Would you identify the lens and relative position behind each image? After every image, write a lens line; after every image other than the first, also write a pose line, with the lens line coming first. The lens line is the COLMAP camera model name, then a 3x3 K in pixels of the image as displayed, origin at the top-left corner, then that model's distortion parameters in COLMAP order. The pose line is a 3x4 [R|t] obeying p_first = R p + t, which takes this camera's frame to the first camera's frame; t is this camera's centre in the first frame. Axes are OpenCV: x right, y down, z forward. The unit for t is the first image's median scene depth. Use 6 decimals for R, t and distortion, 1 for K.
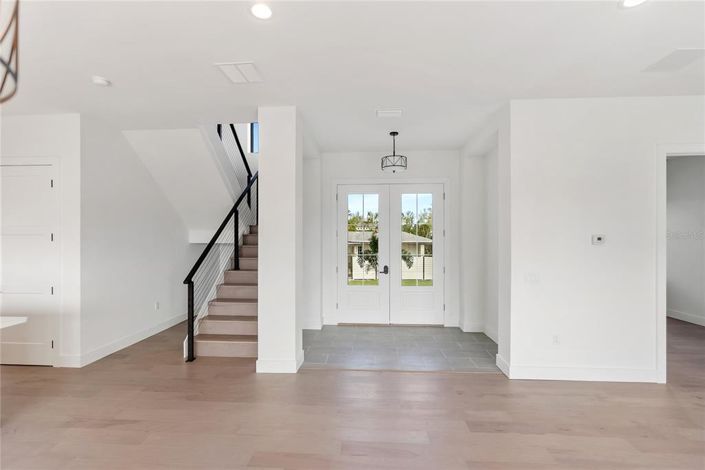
lens RADIAL K [[322.8, 0, 352.5], [0, 322.8, 235.0], [0, 0, 1]] dist [-0.002743, -0.000470]
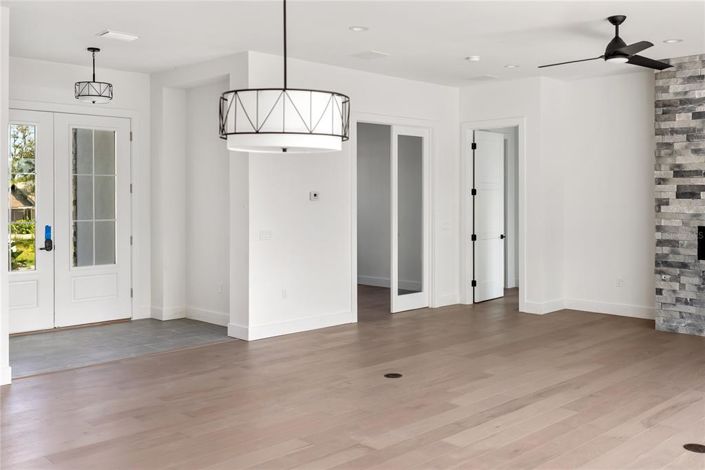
lens RADIAL K [[720.6, 0, 352.5], [0, 720.6, 235.0], [0, 0, 1]] dist [-0.015650, -0.014798]
pose [[0.689356, -0.035801, 0.723538, -0.794933], [-0.003687, 0.998592, 0.052923, 0.015872], [-0.724414, -0.039151, 0.688253, -0.661882]]
